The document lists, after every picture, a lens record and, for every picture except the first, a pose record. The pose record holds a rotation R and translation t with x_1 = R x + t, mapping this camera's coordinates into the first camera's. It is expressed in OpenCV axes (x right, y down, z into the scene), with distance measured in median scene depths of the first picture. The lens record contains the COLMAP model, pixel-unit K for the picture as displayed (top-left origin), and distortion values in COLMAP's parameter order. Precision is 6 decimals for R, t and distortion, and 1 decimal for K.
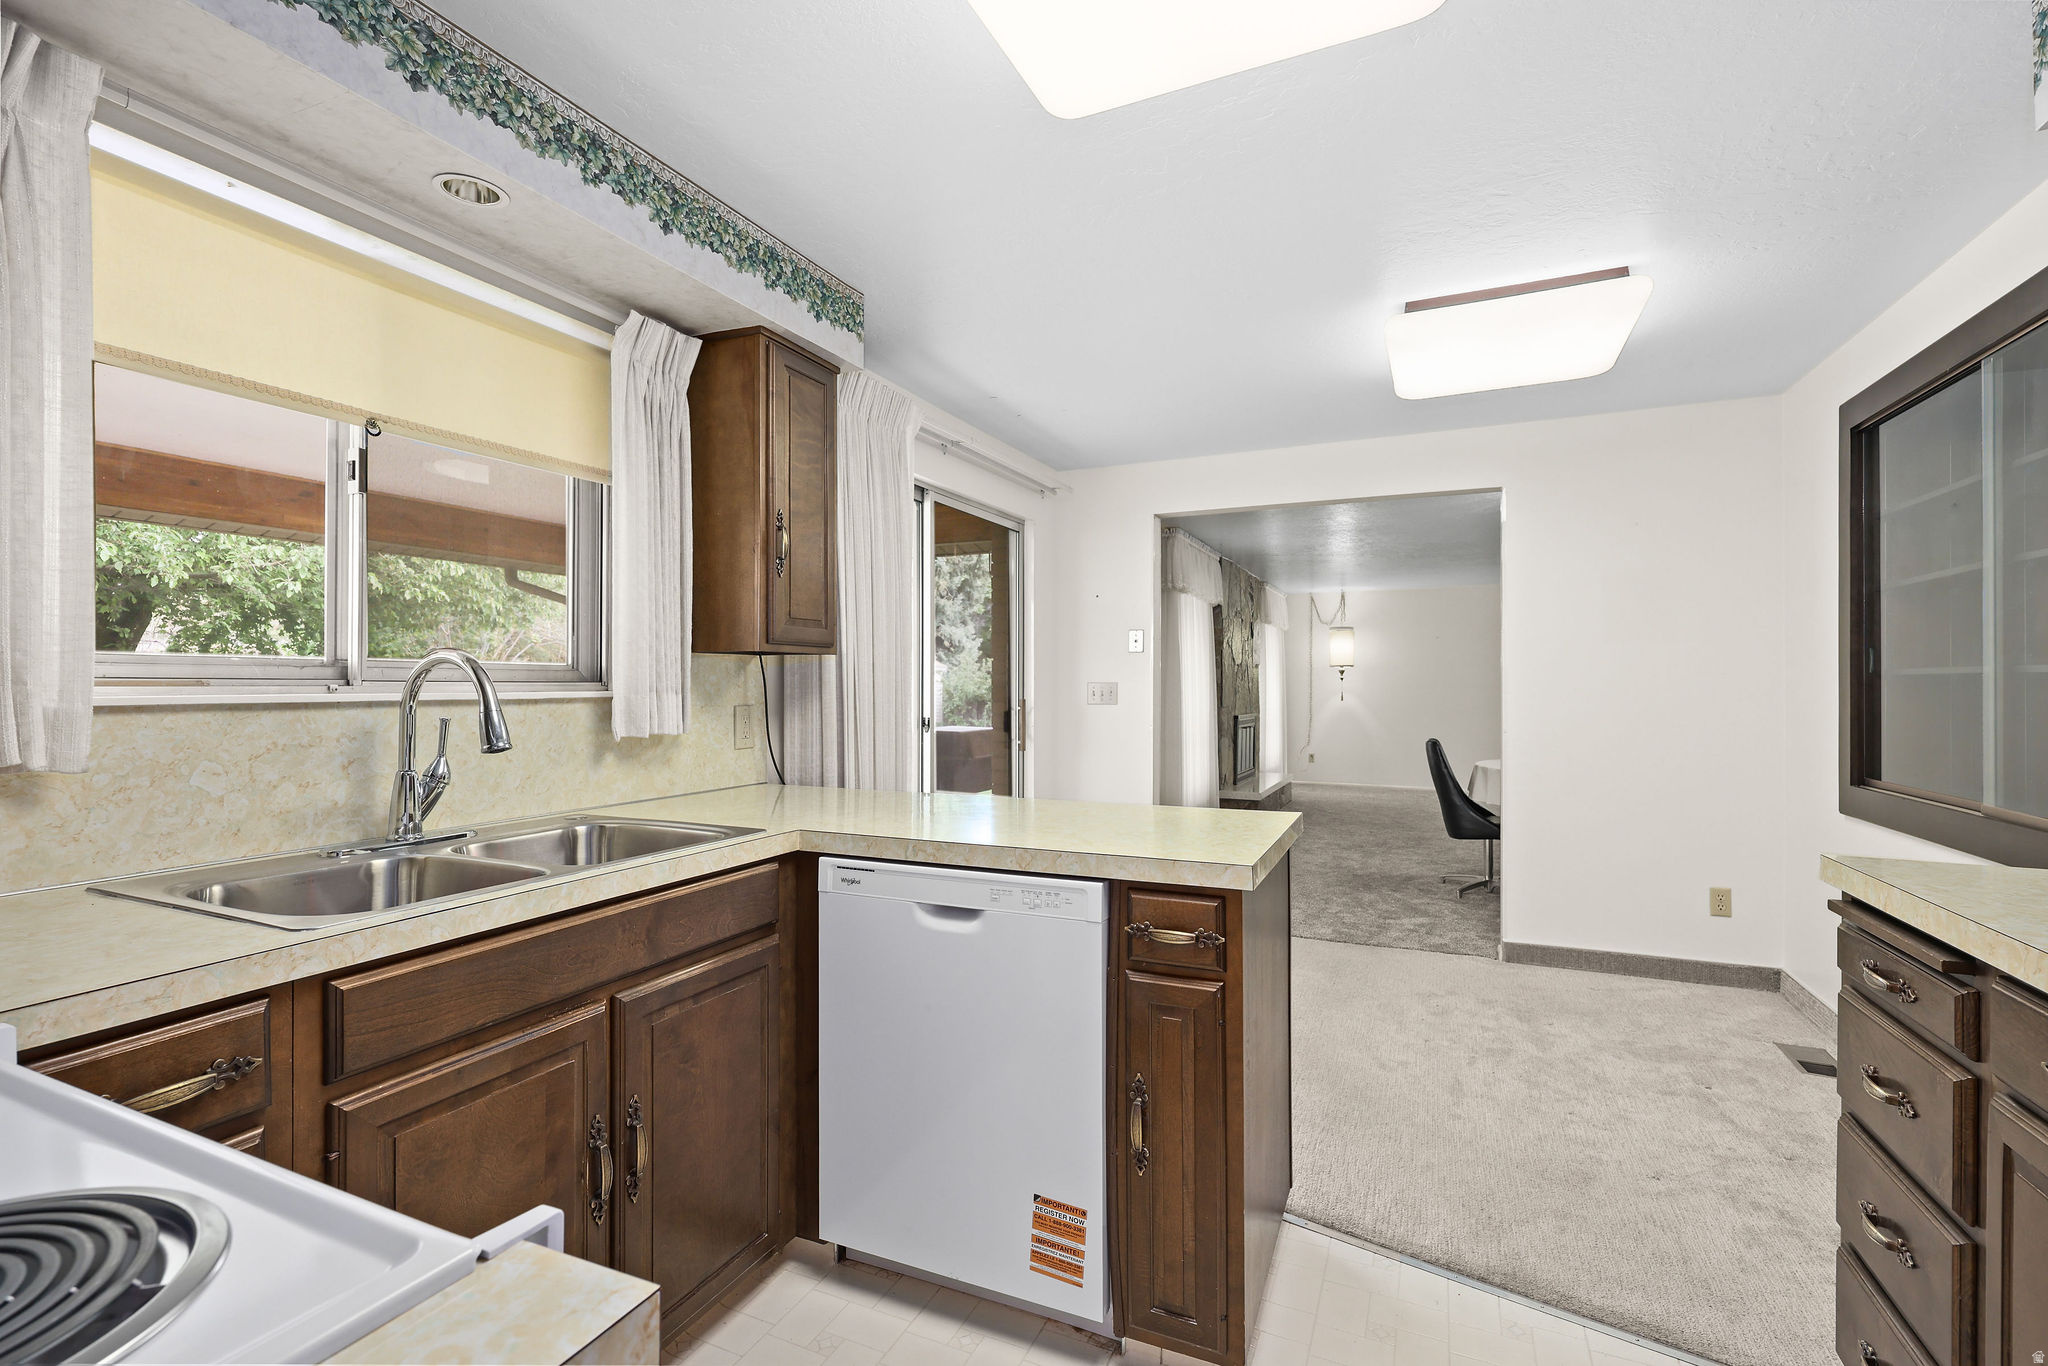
lens RADIAL K [[935.8, 0, 1025.6], [0, 935.8, 684.7], [0, 0, 1]] dist [0.003256, -0.000273]
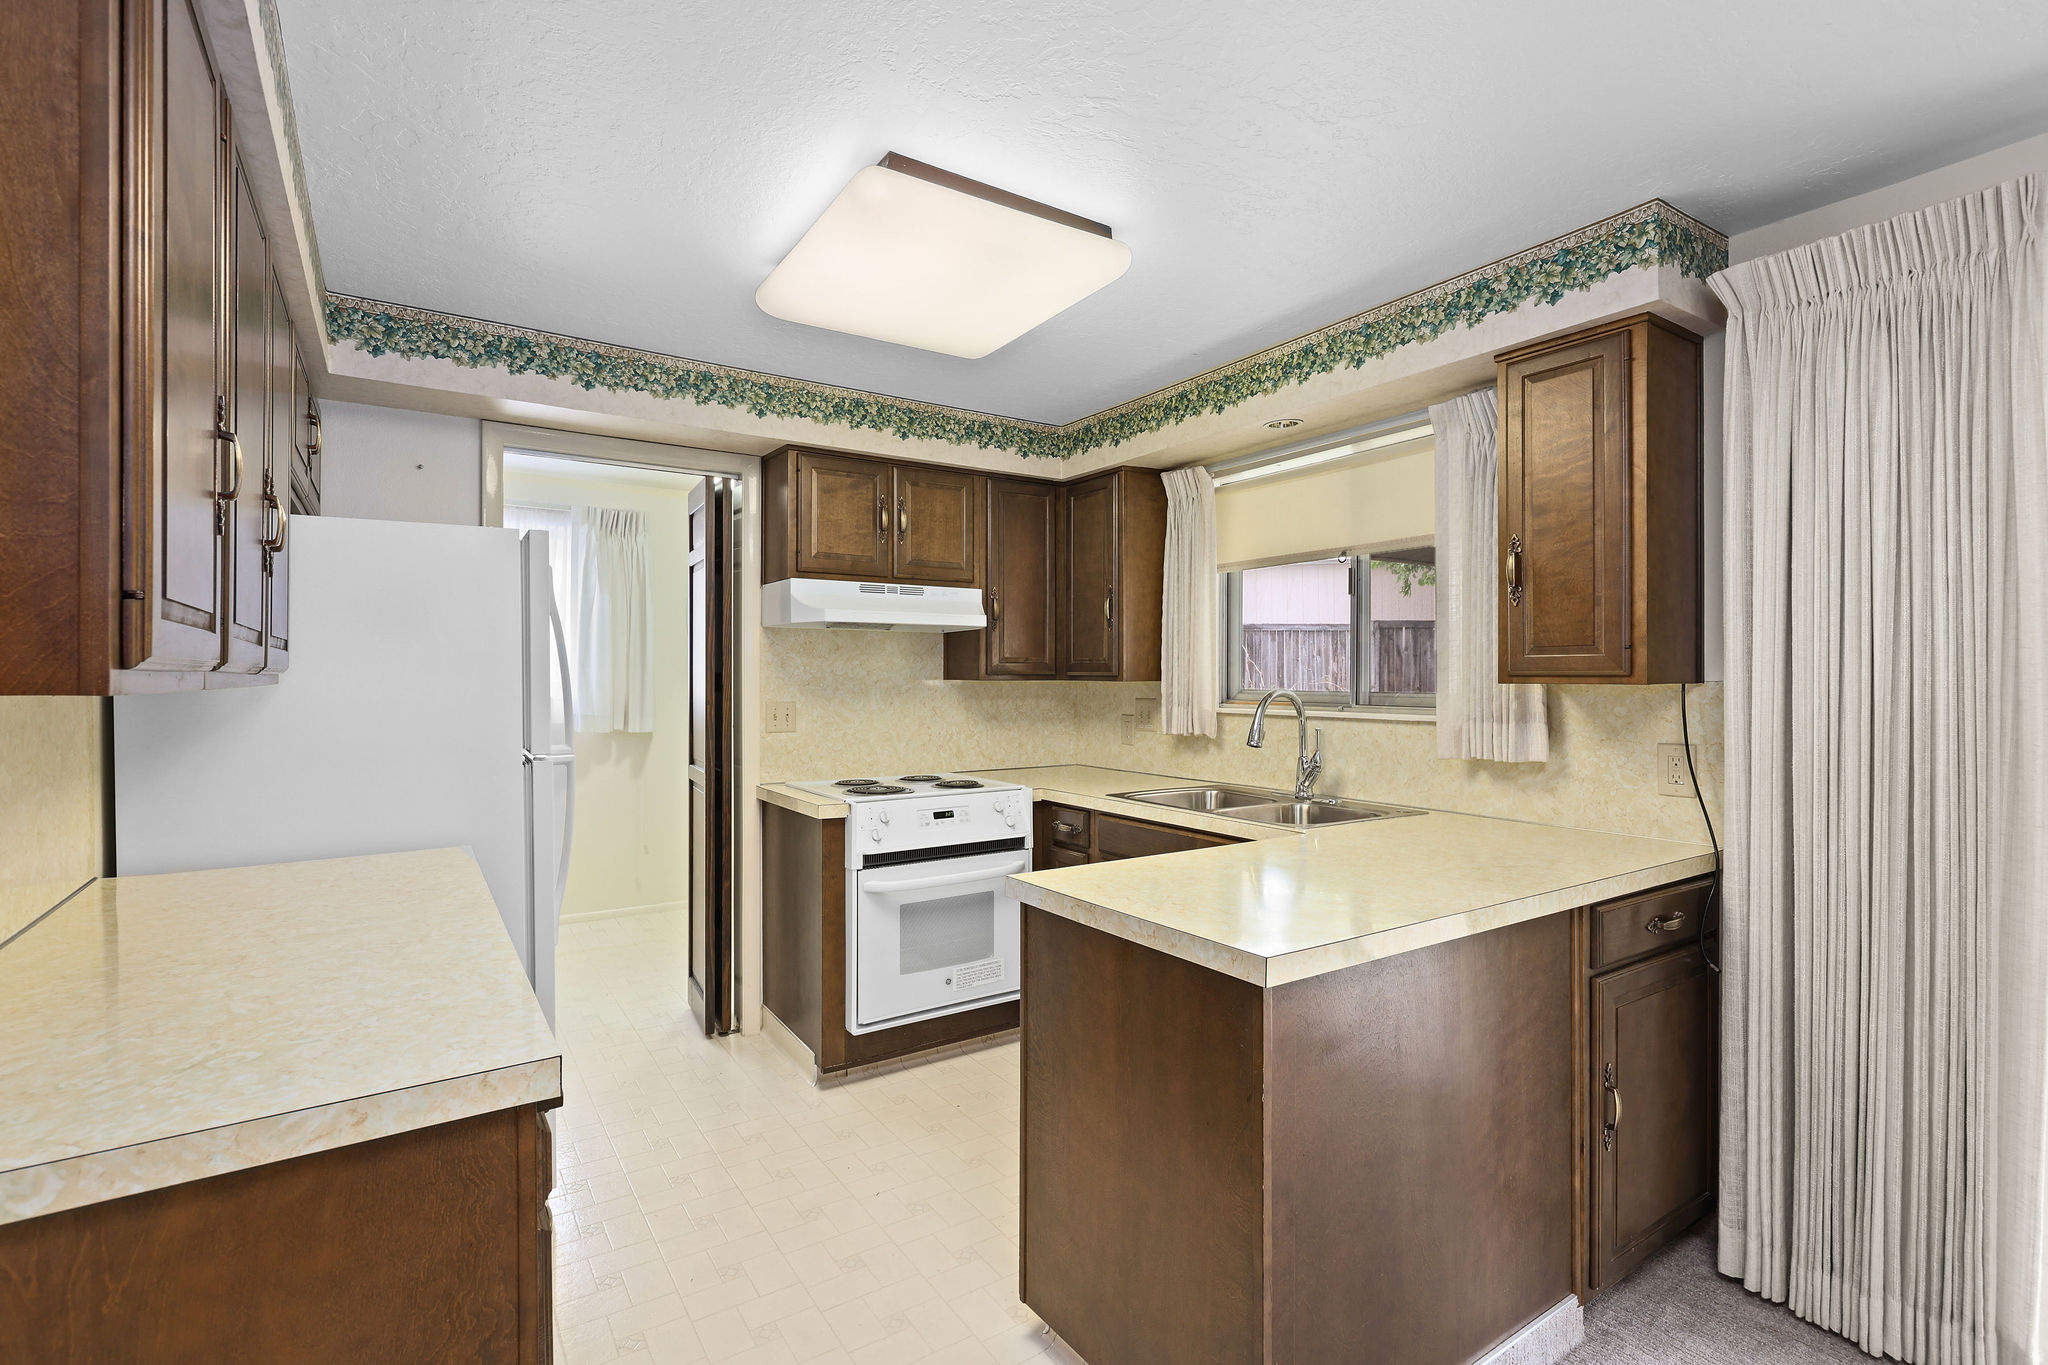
lens RADIAL K [[935.8, 0, 1021.6], [0, 935.8, 678.4], [0, 0, 1]] dist [0.003256, -0.000273]
pose [[-0.536752, 0.002170, -0.843737, 0.870856], [0.001247, 0.999998, 0.001779, -0.046414], [0.843739, -0.000097, -0.536753, 1.170625]]
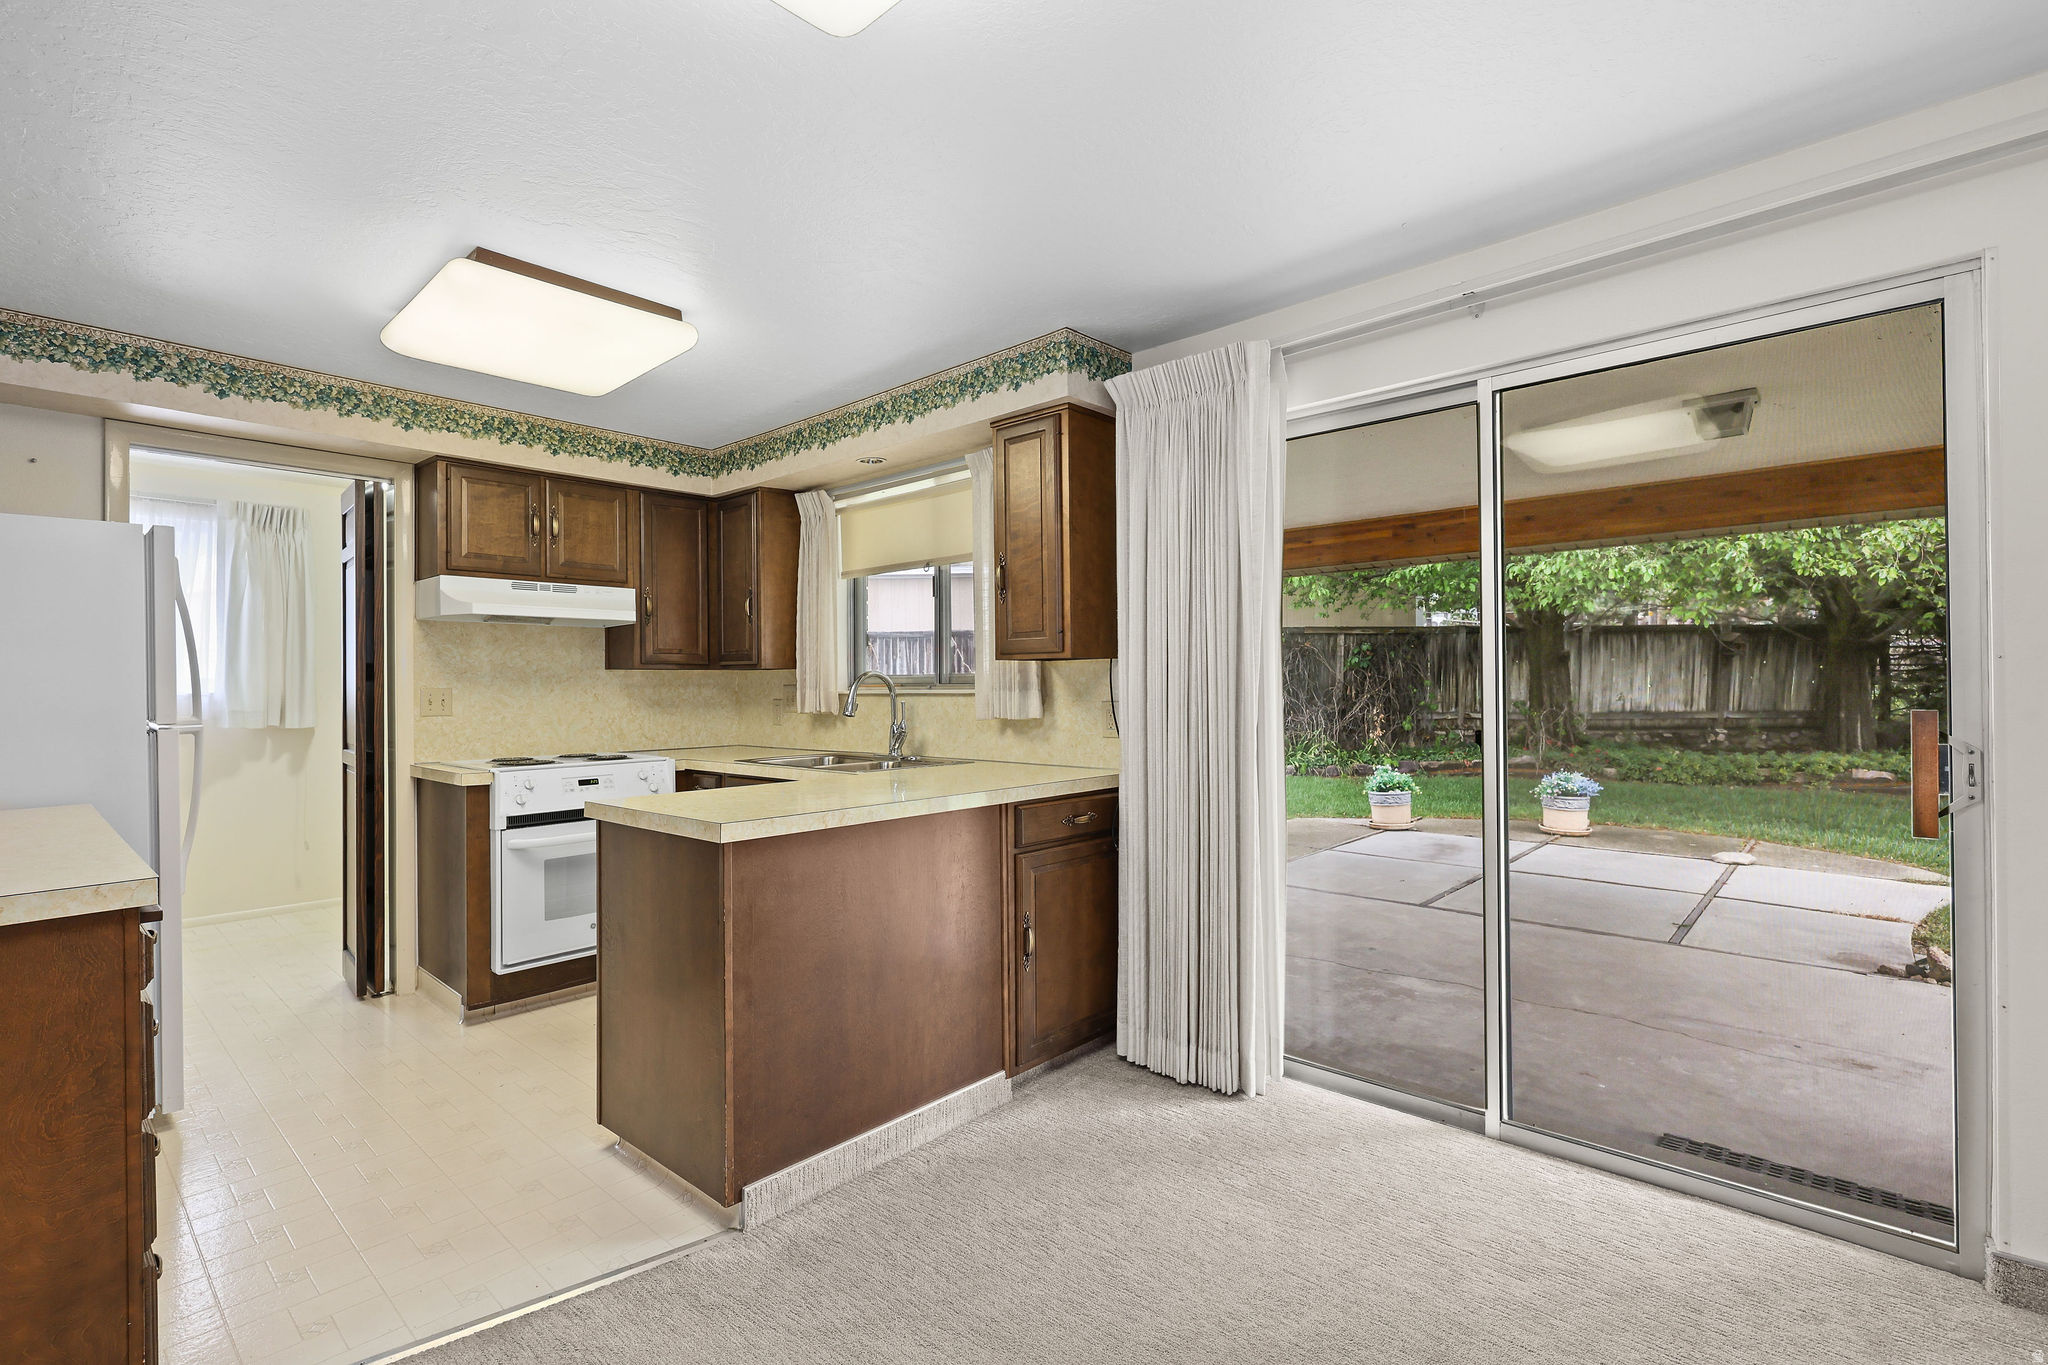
lens RADIAL K [[935.8, 0, 1019.1], [0, 935.8, 679.9], [0, 0, 1]] dist [0.003256, -0.000273]
pose [[-0.316362, -0.002921, -0.948634, 1.058110], [0.010227, 0.999927, -0.006490, 0.002133], [0.948583, -0.011755, -0.316309, 1.549570]]
